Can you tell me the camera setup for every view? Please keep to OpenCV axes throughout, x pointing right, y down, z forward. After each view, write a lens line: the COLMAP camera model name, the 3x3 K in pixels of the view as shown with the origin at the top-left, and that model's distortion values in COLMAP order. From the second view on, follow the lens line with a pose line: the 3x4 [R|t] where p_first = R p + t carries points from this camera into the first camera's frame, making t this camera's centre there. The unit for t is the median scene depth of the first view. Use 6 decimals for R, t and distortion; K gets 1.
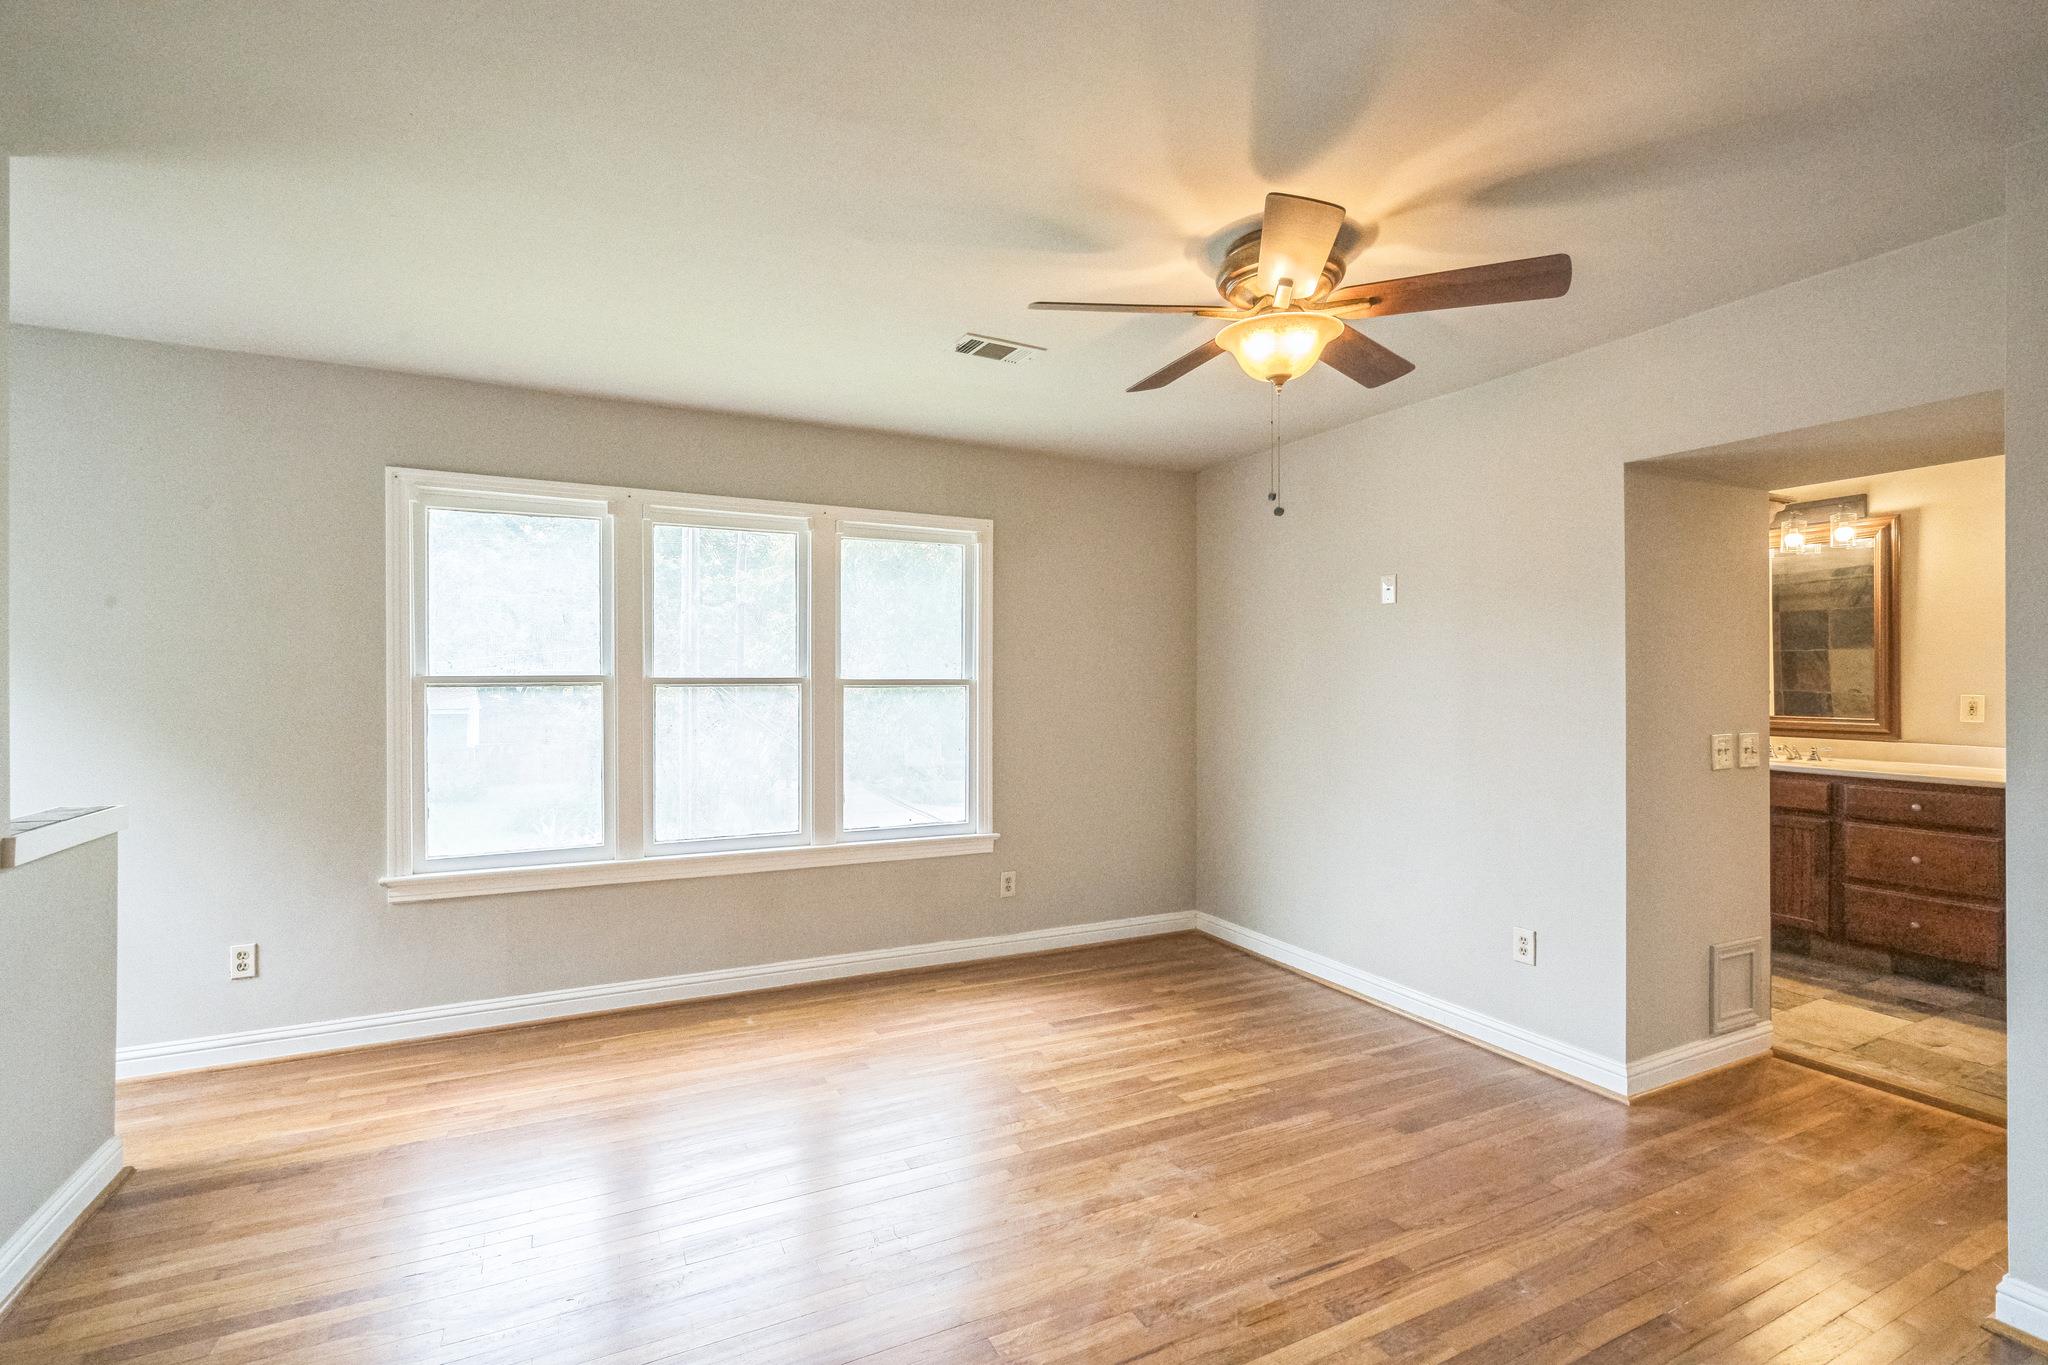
lens RADIAL K [[930.8, 0, 1017.0], [0, 930.8, 674.6], [0, 0, 1]] dist [-0.007492, 0.003419]
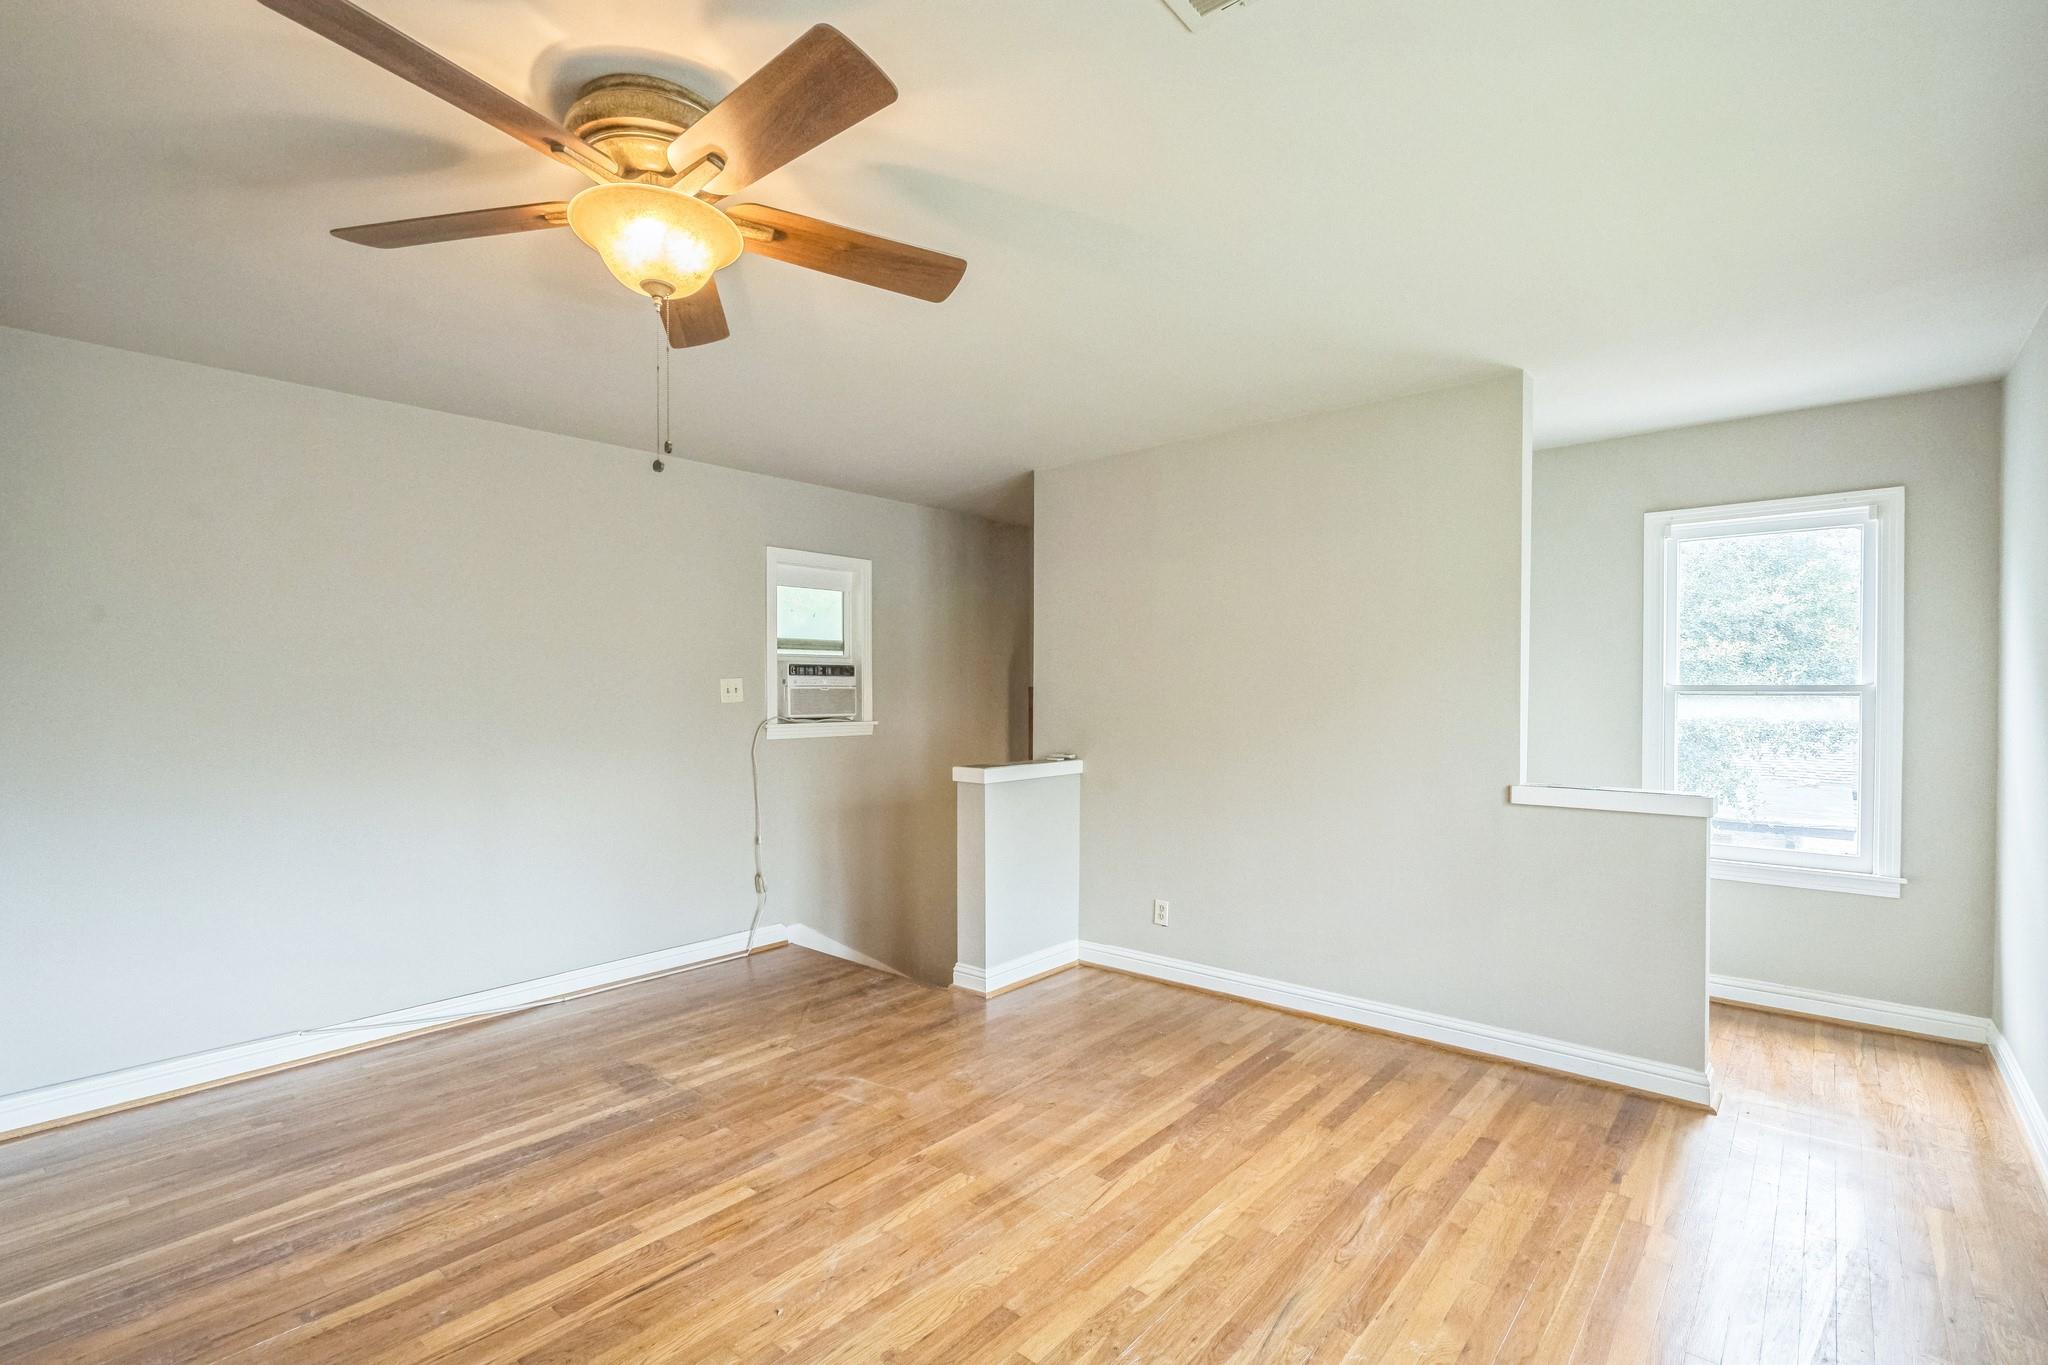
lens RADIAL K [[930.8, 0, 1007.9], [0, 930.8, 688.8], [0, 0, 1]] dist [-0.007492, 0.003419]
pose [[-0.926976, -0.002501, -0.375113, 0.195670], [-0.000669, 0.999987, -0.005014, 0.005182], [0.375121, -0.004397, -0.926965, 1.151588]]
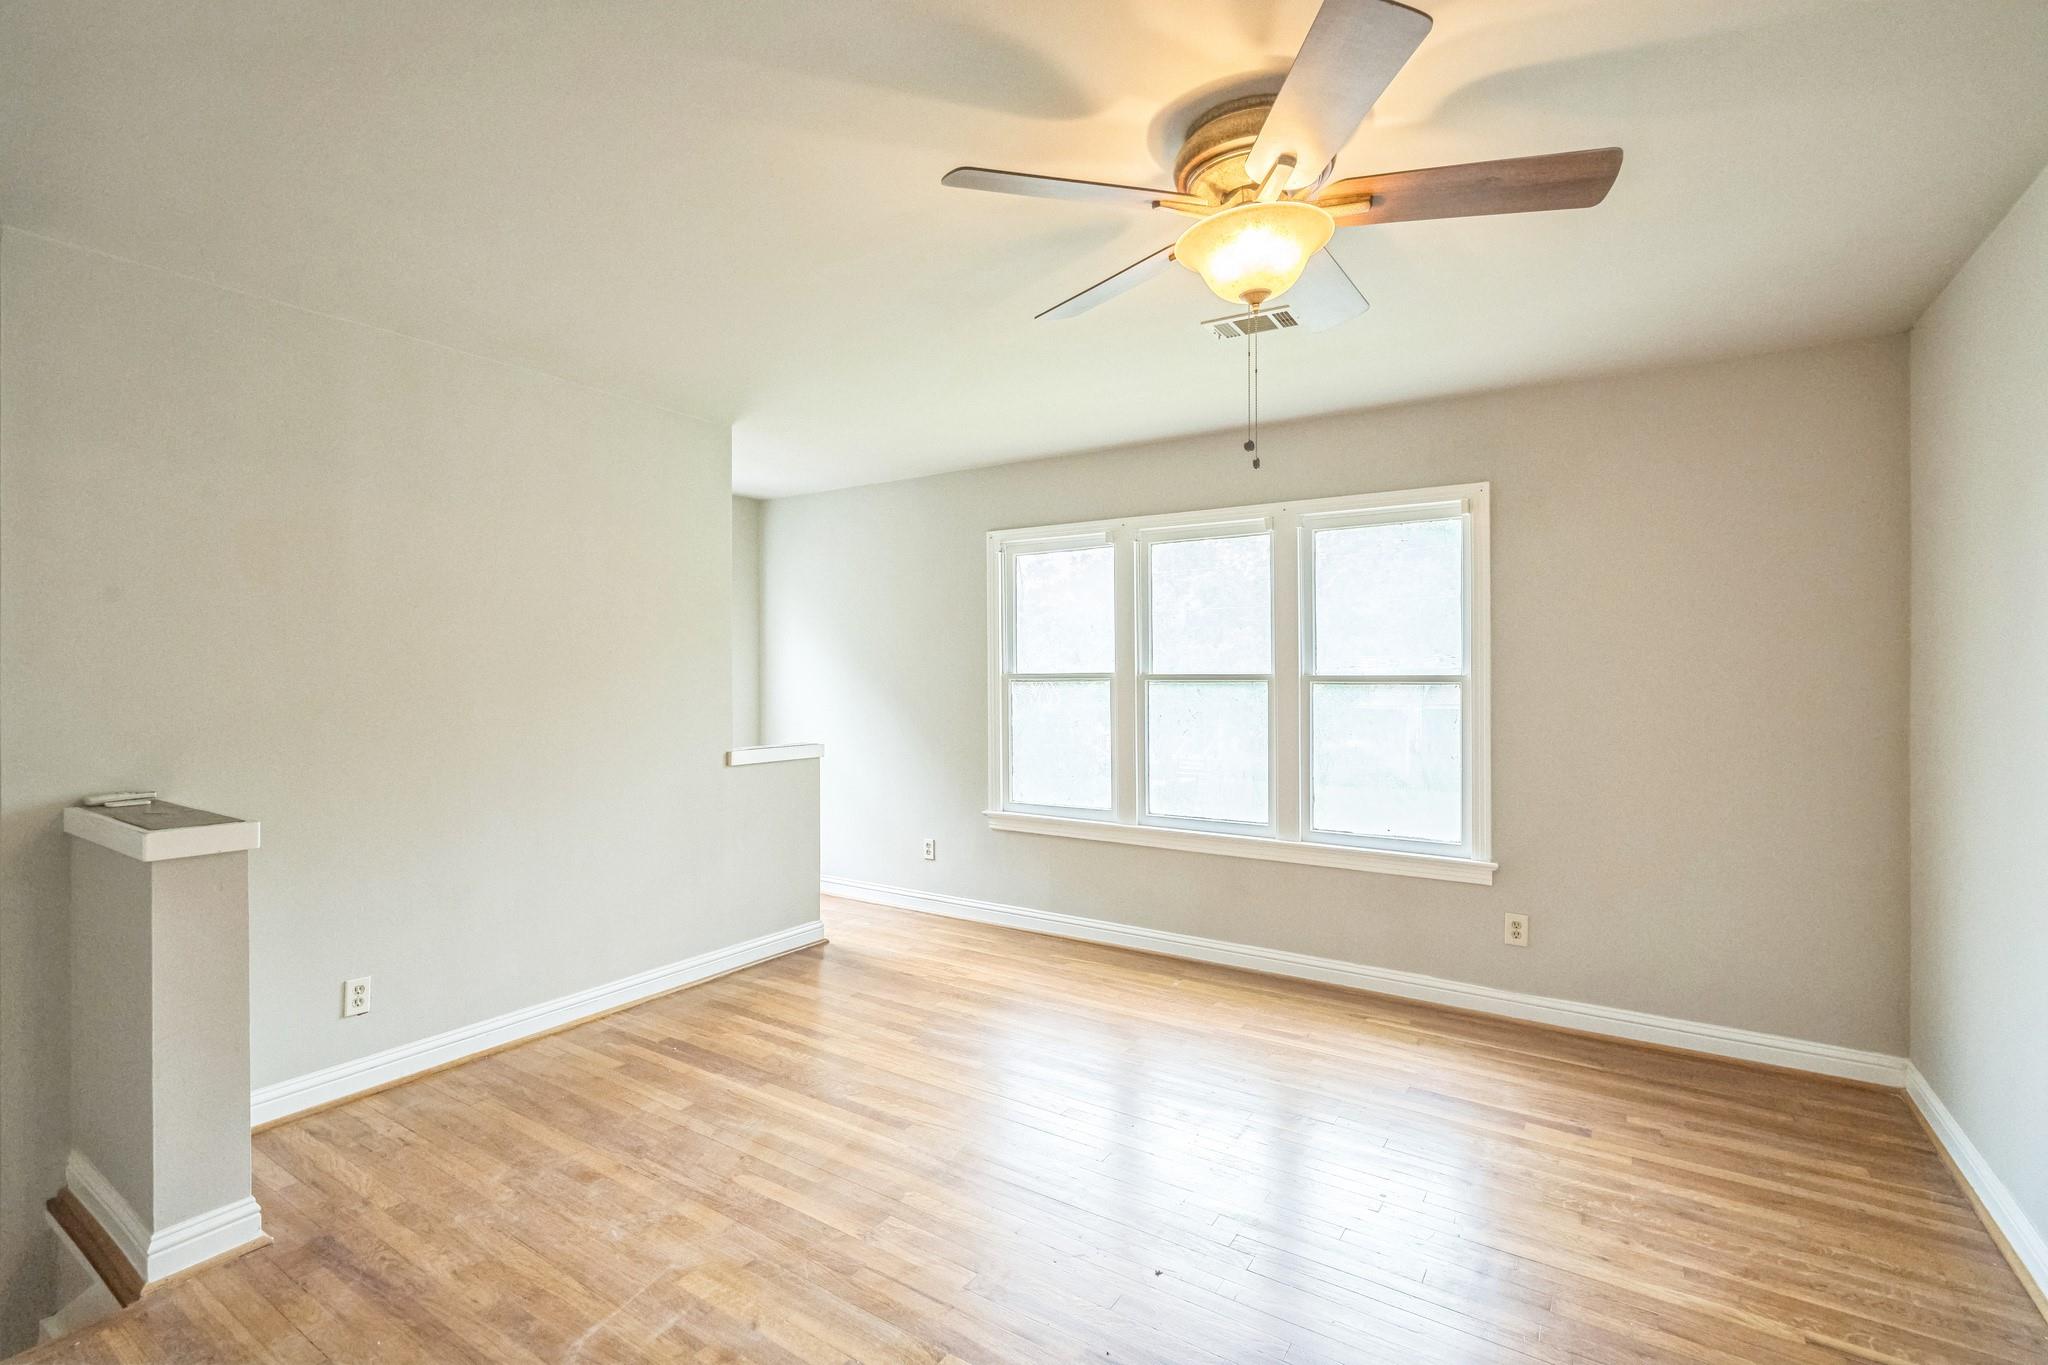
lens RADIAL K [[930.8, 0, 1025.7], [0, 930.8, 673.5], [0, 0, 1]] dist [-0.007492, 0.003419]
pose [[0.501464, -0.003637, -0.865171, 0.553254], [0.004624, 0.999988, -0.001523, 0.003475], [0.865166, -0.003237, 0.501475, 0.270956]]
